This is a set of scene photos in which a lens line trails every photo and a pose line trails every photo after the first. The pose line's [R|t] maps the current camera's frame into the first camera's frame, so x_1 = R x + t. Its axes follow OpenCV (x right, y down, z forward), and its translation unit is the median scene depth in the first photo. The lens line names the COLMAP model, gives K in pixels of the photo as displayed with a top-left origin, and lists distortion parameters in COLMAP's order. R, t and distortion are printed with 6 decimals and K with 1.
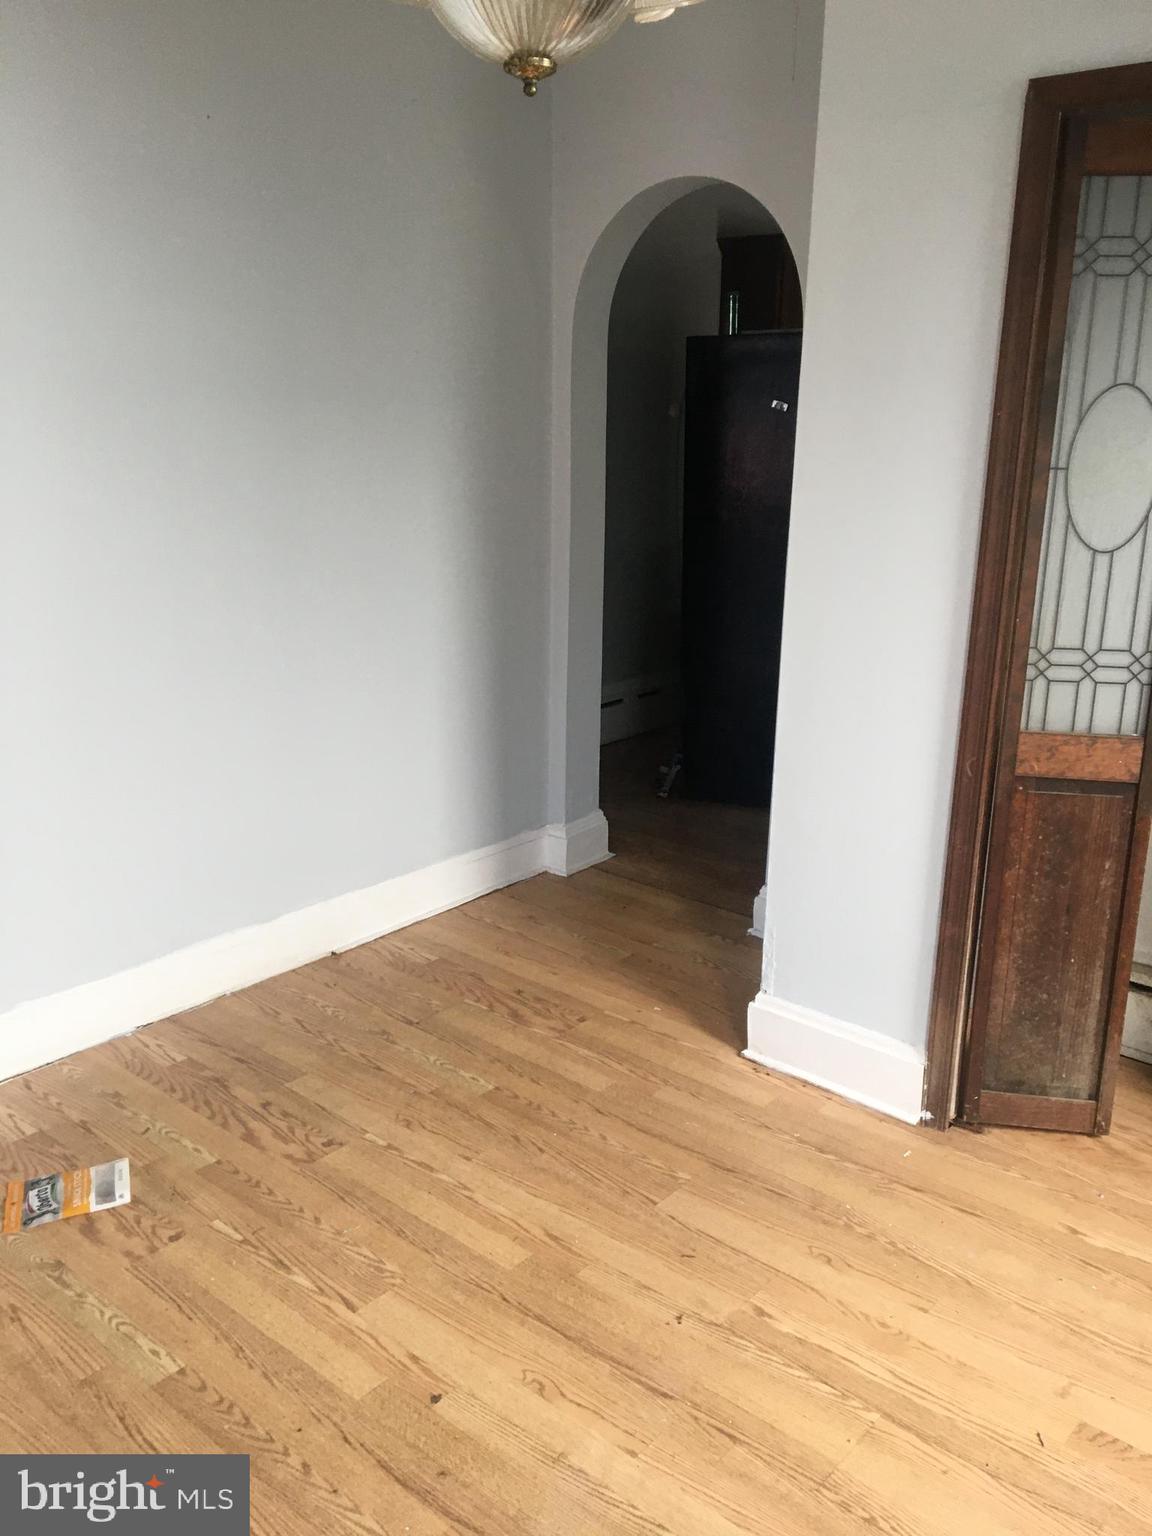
lens RADIAL K [[1289.2, 0, 576.0], [0, 1289.2, 768.0], [0, 0, 1]] dist [0.095067, -0.152922]
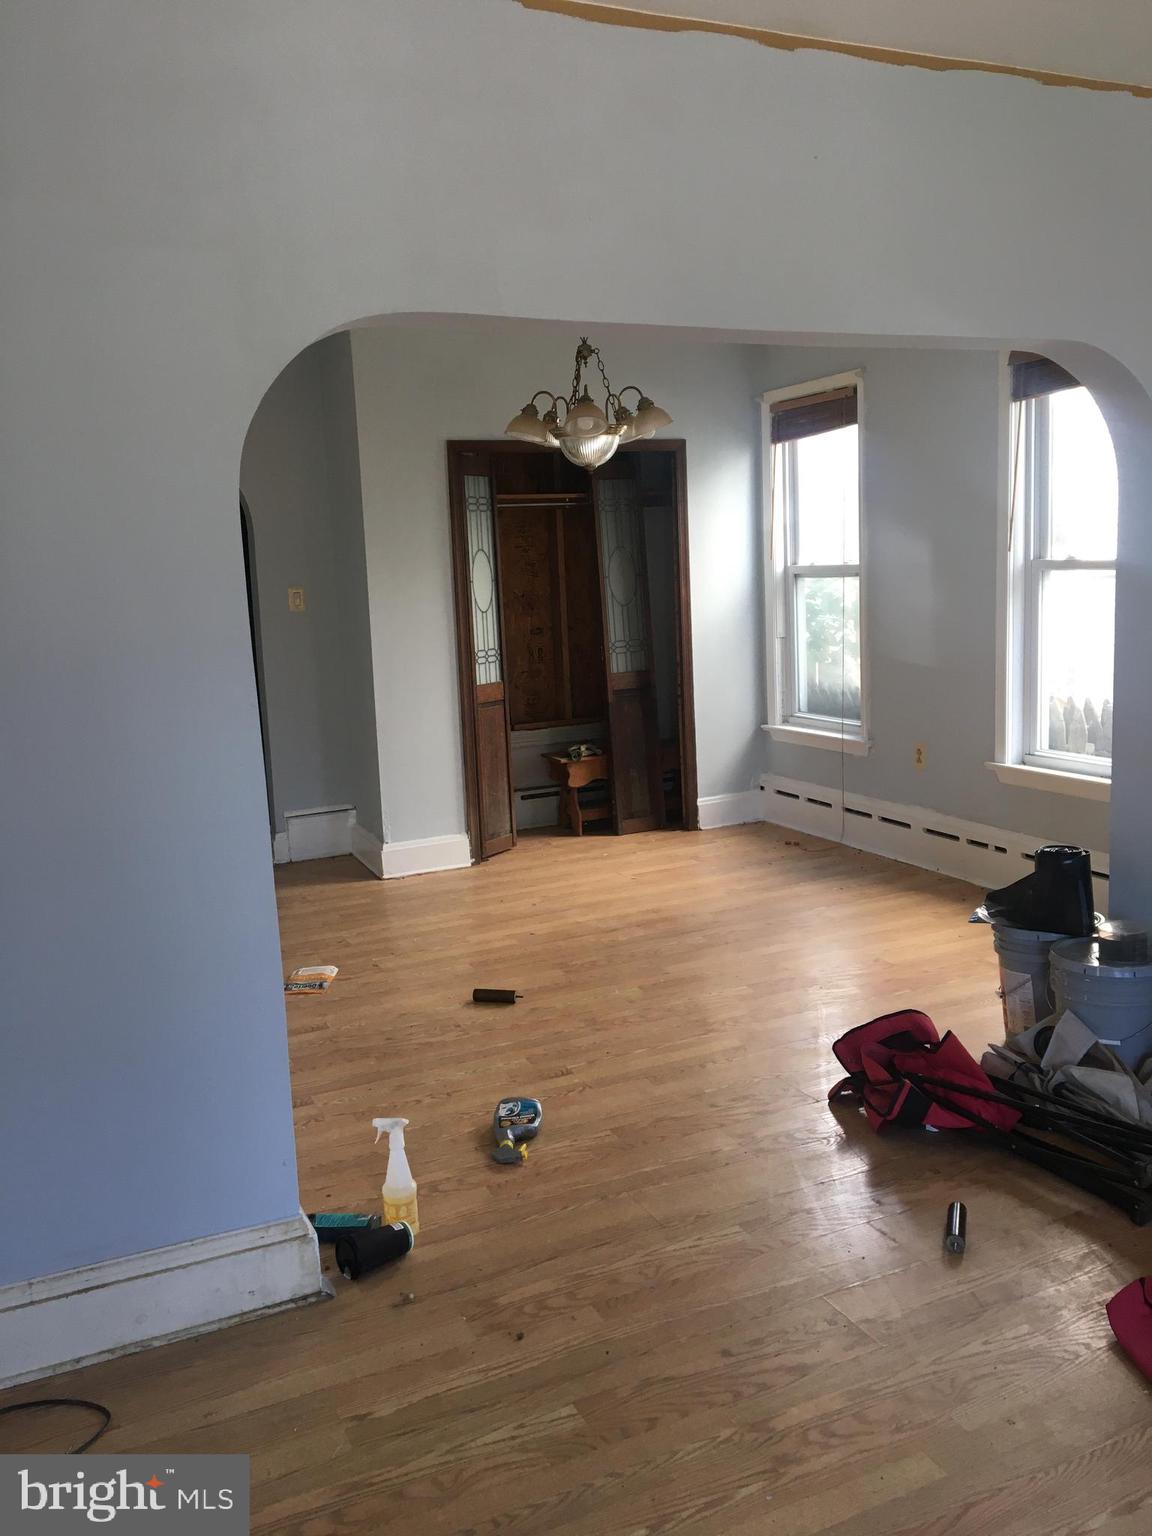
lens RADIAL K [[1289.2, 0, 576.0], [0, 1289.2, 768.0], [0, 0, 1]] dist [0.095067, -0.152922]
pose [[0.399858, -0.168911, 0.900879, -1.828291], [0.297651, 0.953533, 0.046670, 0.064383], [-0.866901, 0.249486, 0.431555, -0.193589]]
